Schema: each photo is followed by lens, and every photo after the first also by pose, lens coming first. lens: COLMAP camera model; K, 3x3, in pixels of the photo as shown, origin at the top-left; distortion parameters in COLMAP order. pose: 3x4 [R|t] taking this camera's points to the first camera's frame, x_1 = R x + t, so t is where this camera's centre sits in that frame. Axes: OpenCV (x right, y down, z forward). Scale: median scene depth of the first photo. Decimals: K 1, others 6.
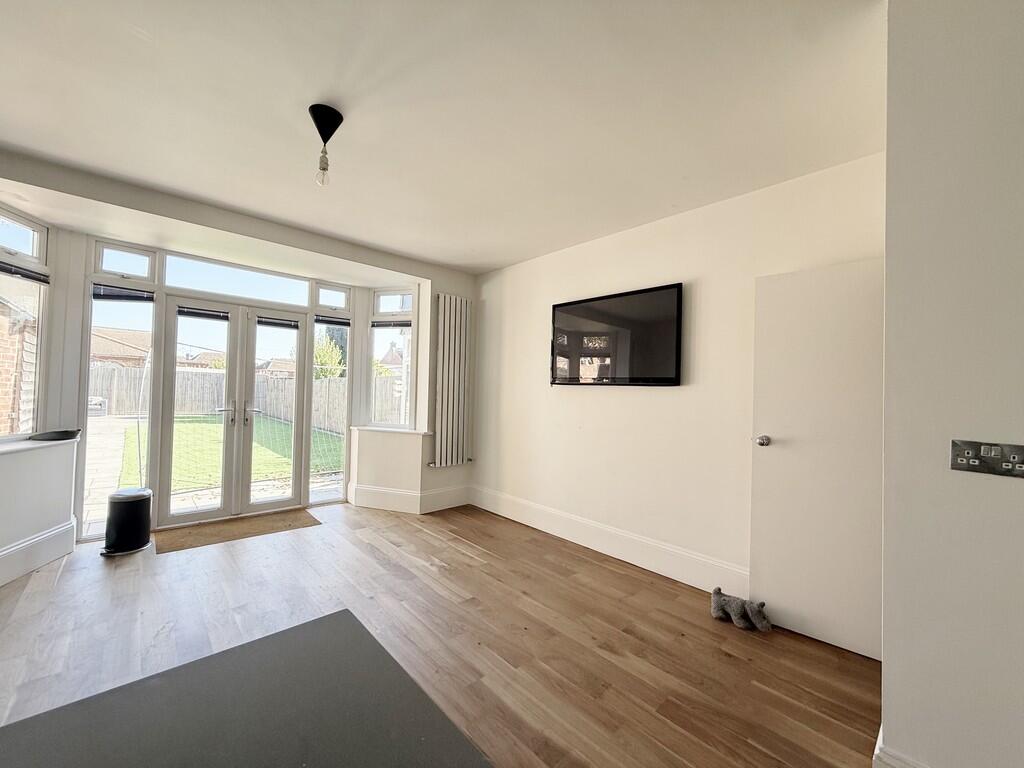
lens RADIAL K [[404.9, 0, 511.0], [0, 404.9, 383.7], [0, 0, 1]] dist [-0.001161, -0.000312]
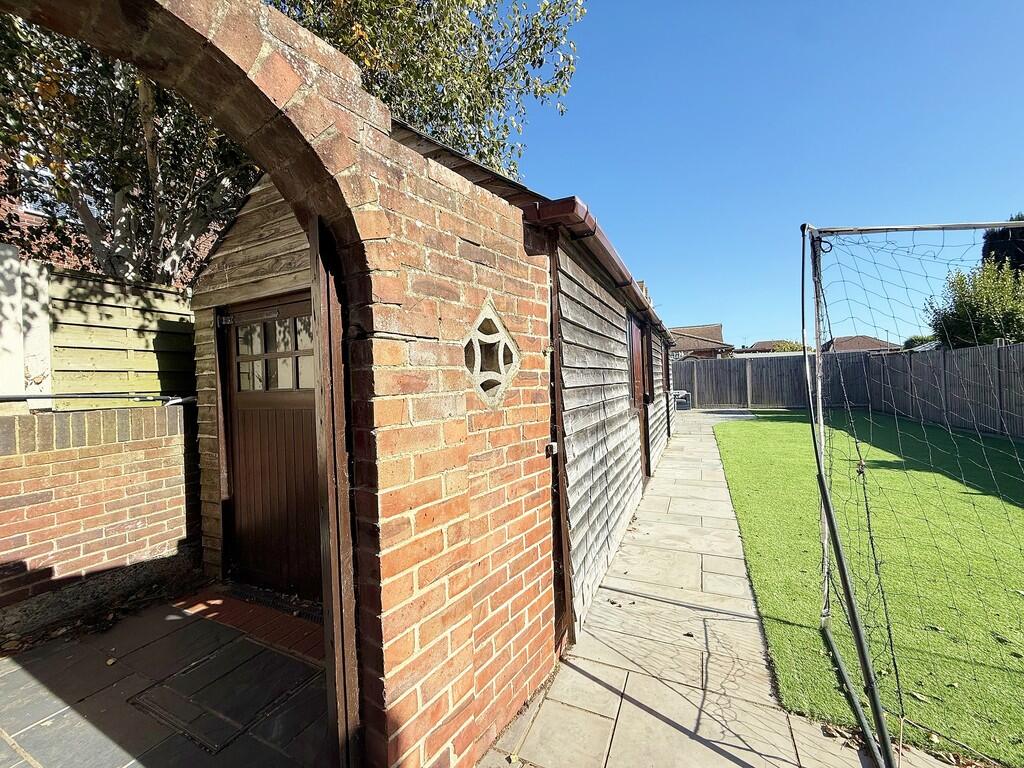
lens RADIAL K [[404.9, 0, 508.8], [0, 404.9, 382.3], [0, 0, 1]] dist [-0.001161, -0.000312]
pose [[0.365666, -0.048588, -0.929477, -0.621121], [0.072779, 0.997071, -0.023489, 0.012011], [0.927896, -0.059057, 0.368131, 0.584186]]
